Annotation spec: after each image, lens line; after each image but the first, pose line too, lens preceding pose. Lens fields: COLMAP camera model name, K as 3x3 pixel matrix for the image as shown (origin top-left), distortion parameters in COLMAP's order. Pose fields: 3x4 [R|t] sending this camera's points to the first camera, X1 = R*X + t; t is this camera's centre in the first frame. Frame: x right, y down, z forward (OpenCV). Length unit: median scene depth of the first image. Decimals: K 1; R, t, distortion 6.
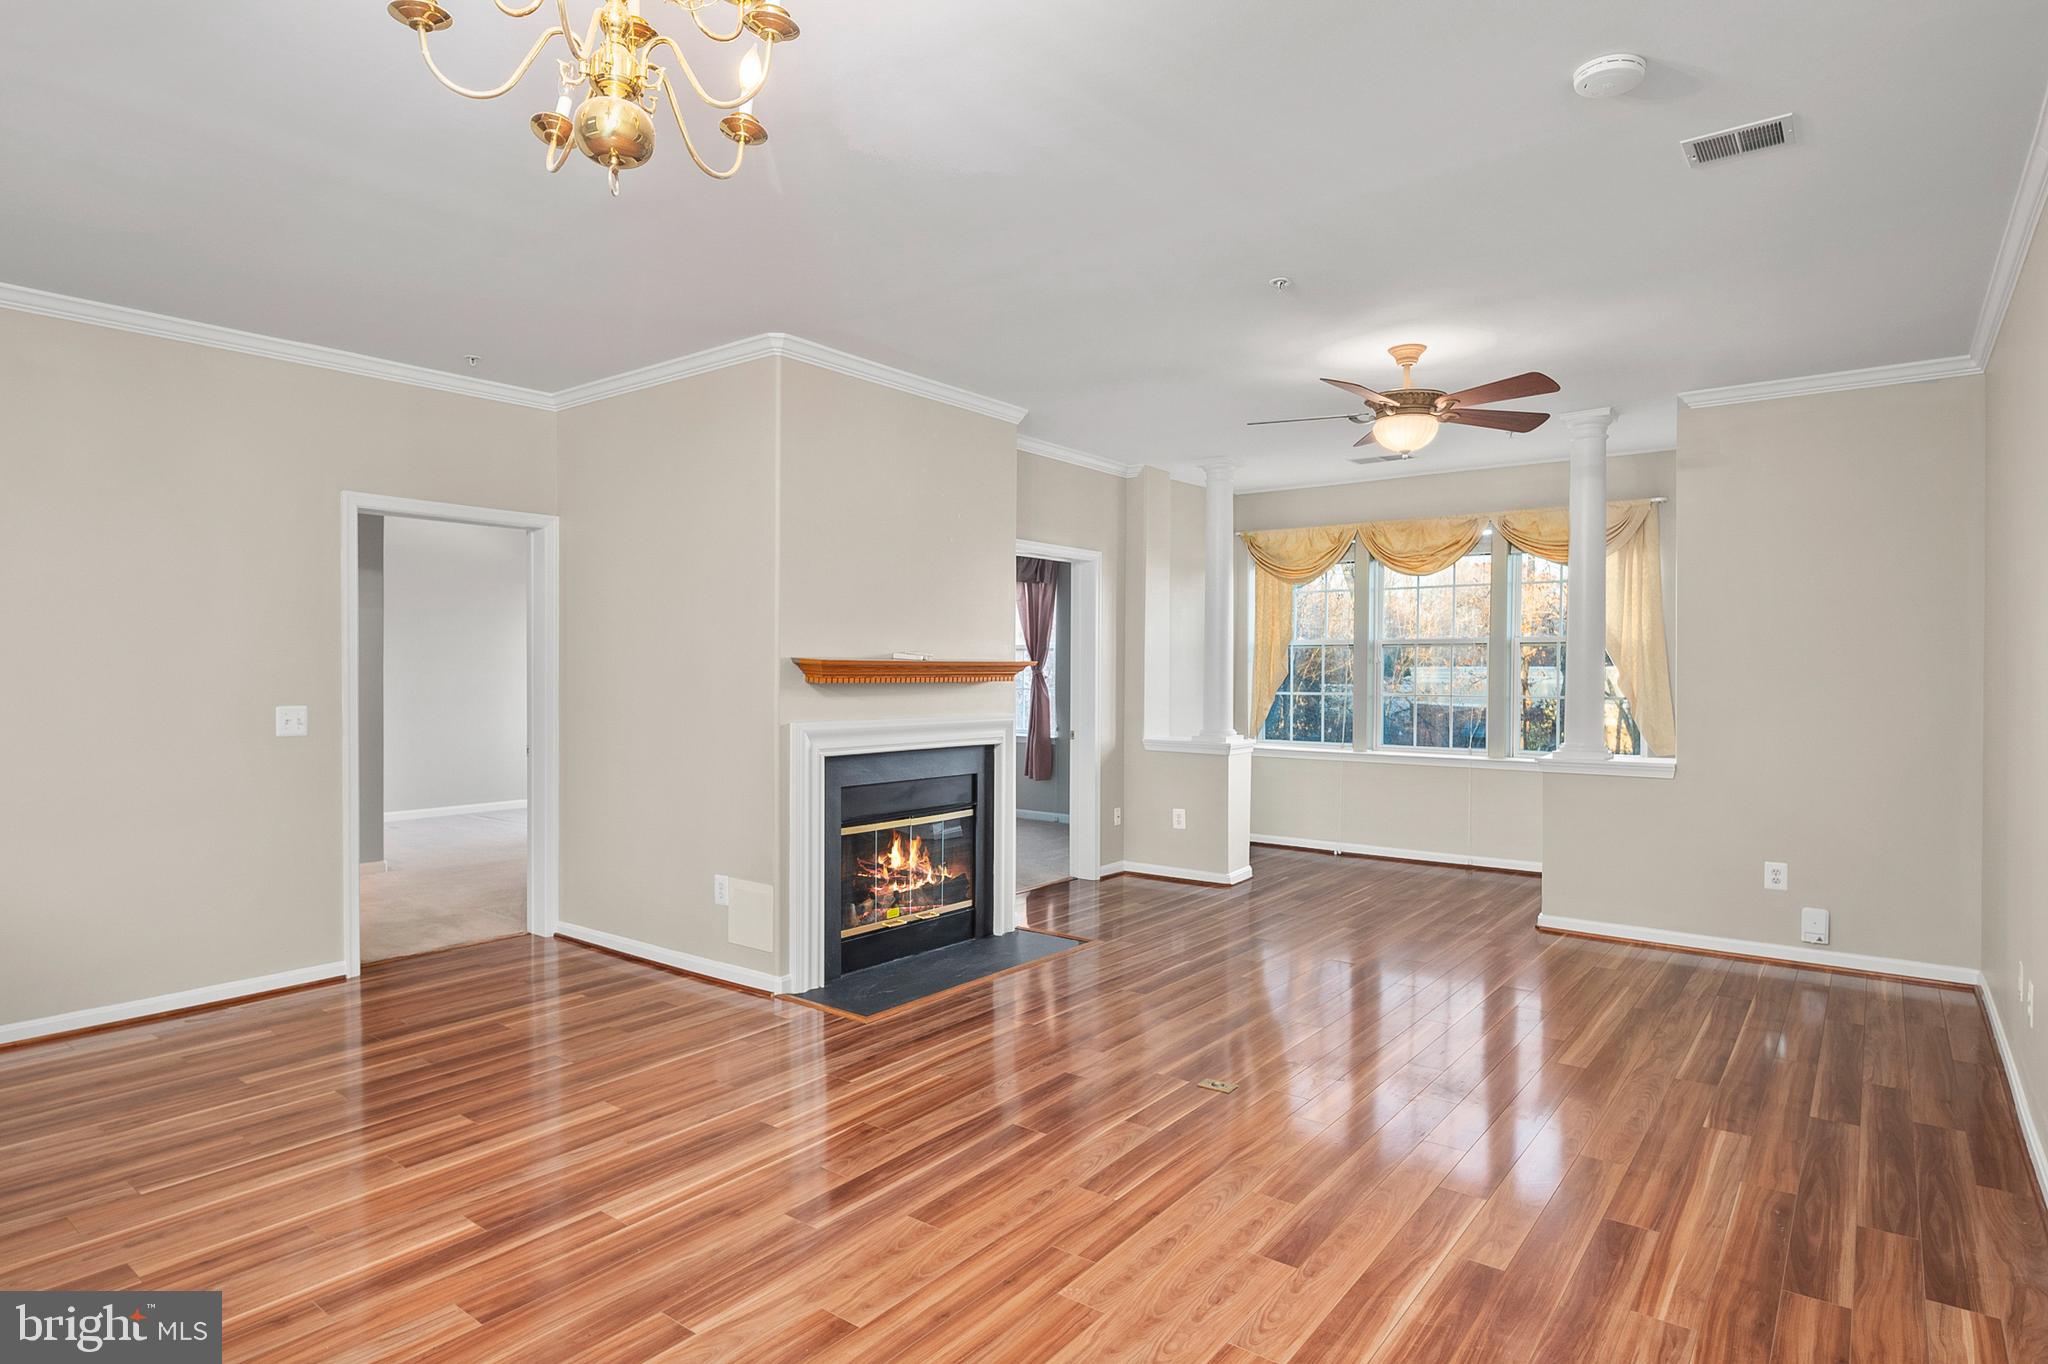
lens RADIAL K [[1118.7, 0, 1024.2], [0, 1118.7, 714.0], [0, 0, 1]] dist [-0.003241, -0.002270]
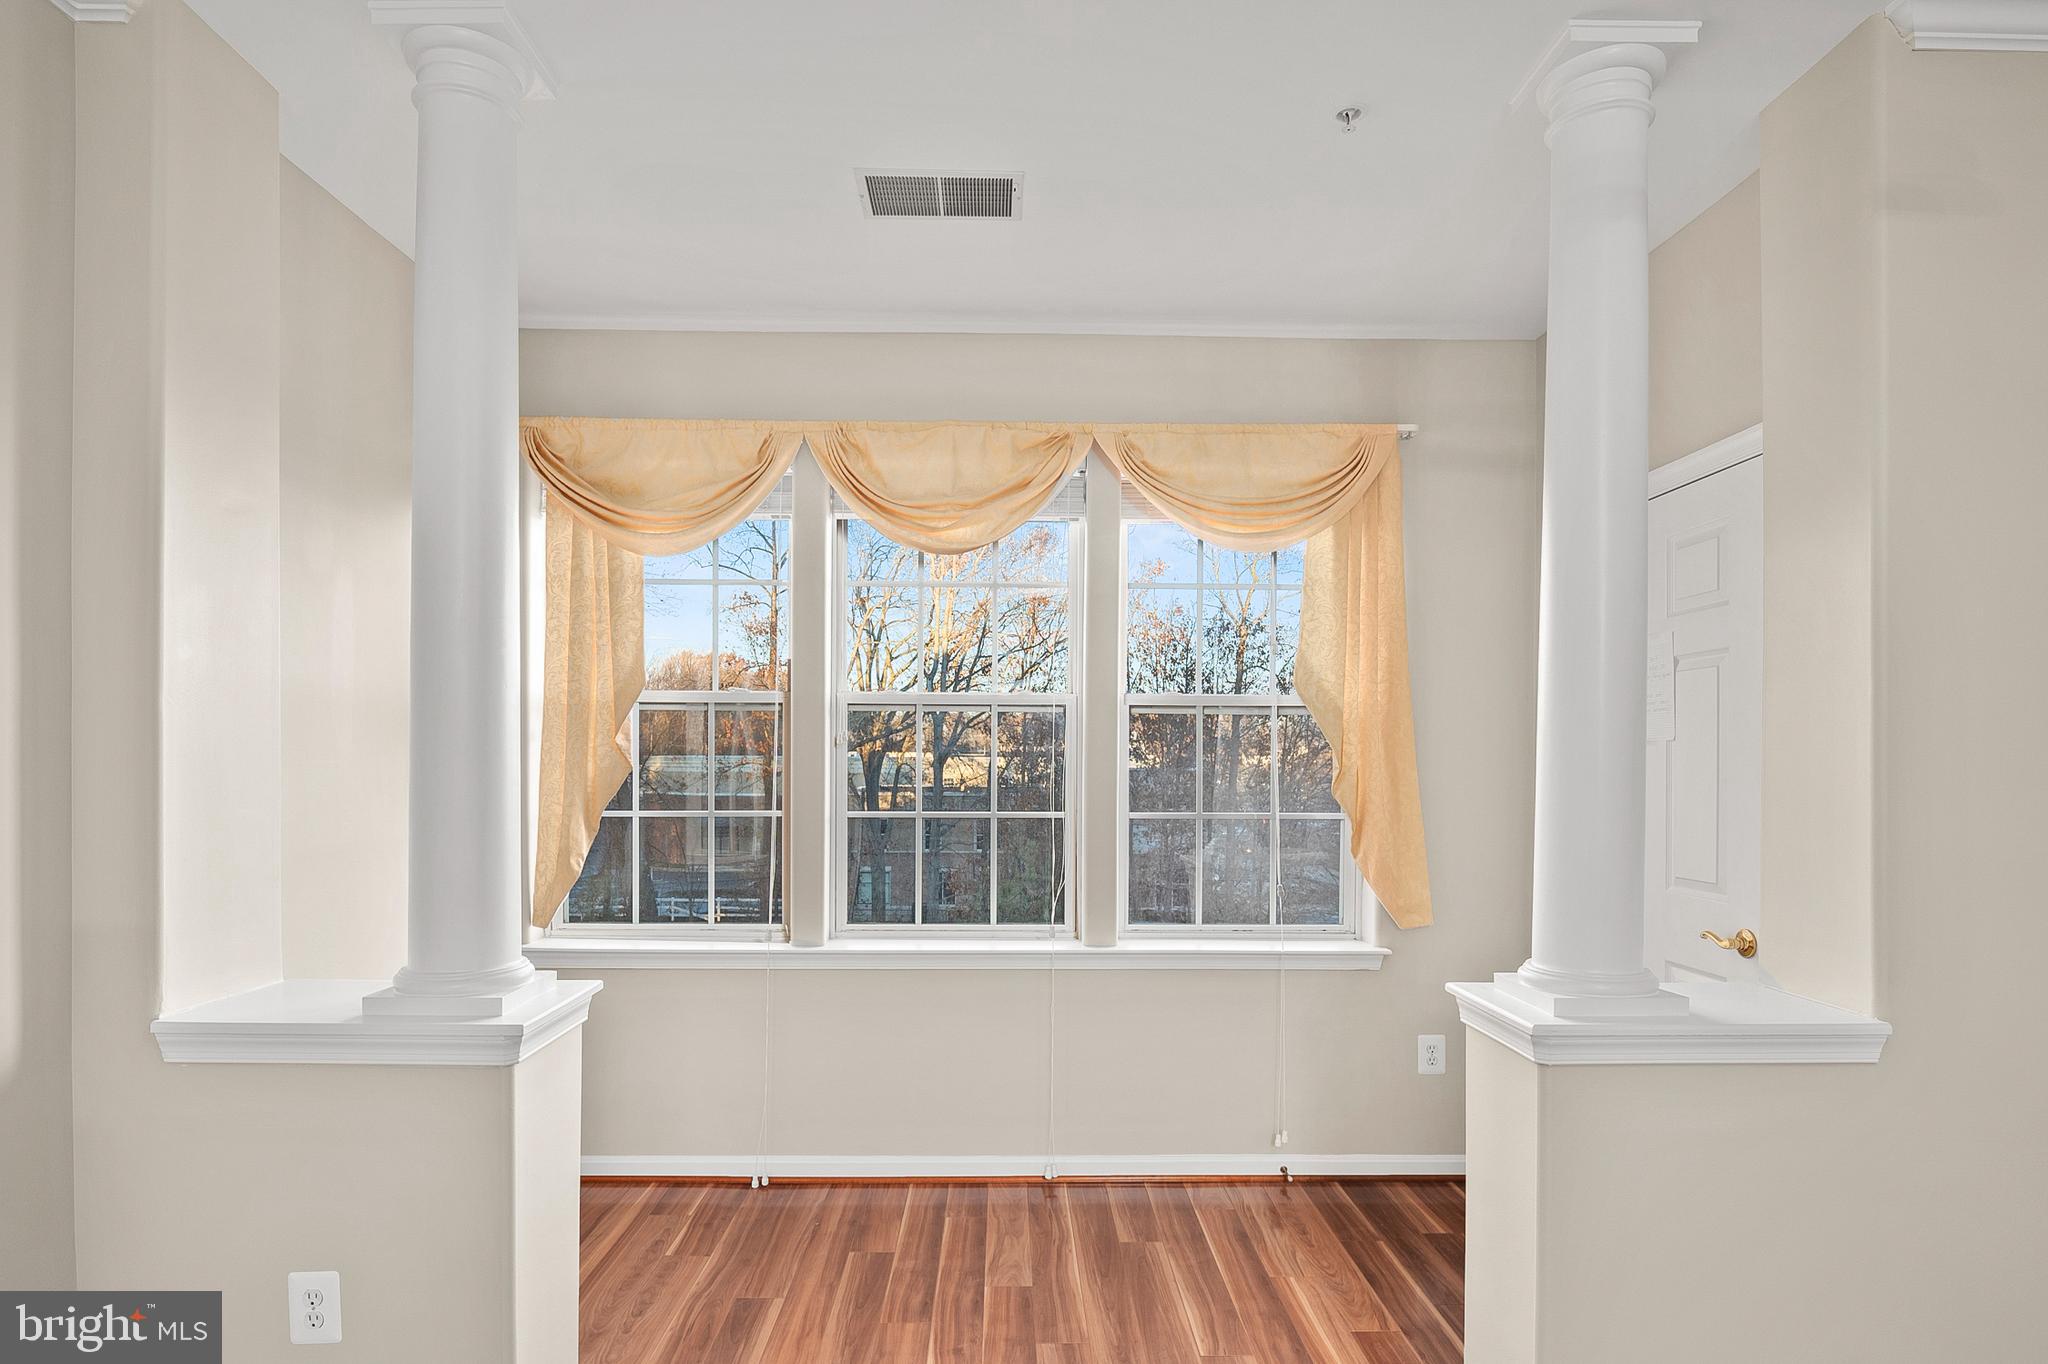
lens RADIAL K [[1133.1, 0, 1023.8], [0, 1133.1, 765.1], [0, 0, 1]] dist [-0.001549, -0.000526]
pose [[0.785813, -0.003089, 0.618457, 0.137998], [0.021277, 0.999531, -0.022043, -0.038587], [-0.618099, 0.030480, 0.785509, 0.893461]]
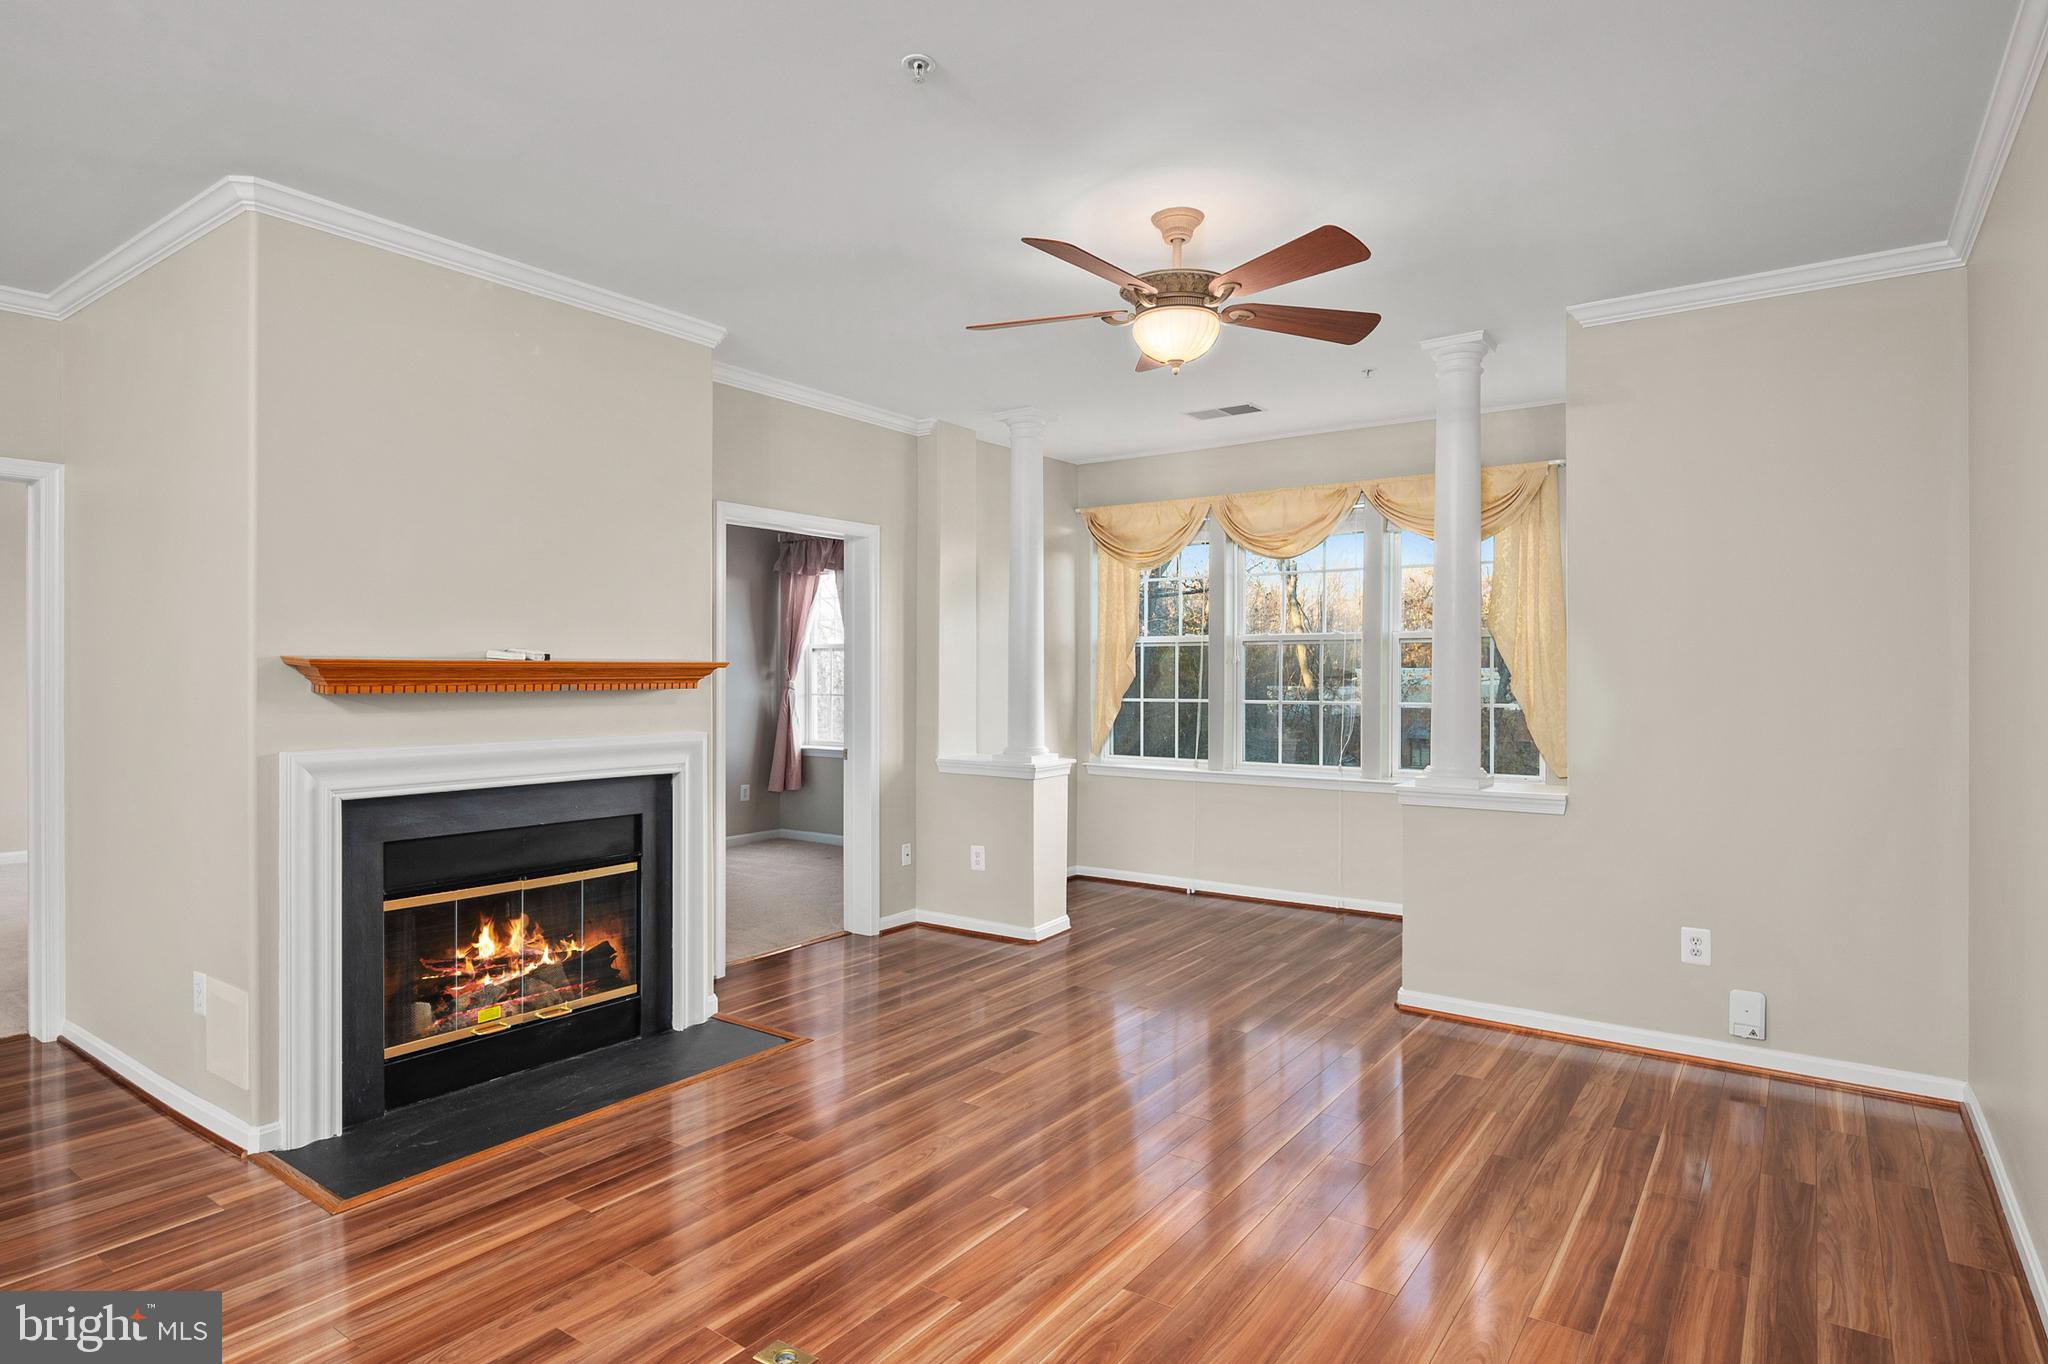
lens RADIAL K [[1112.9, 0, 1030.9], [0, 1112.9, 709.3], [0, 0, 1]] dist [-0.001693, -0.001613]
pose [[0.999152, -0.003308, 0.041049, 0.191352], [0.003556, 0.999976, -0.005964, -0.010846], [-0.041028, 0.006105, 0.999139, 0.263408]]
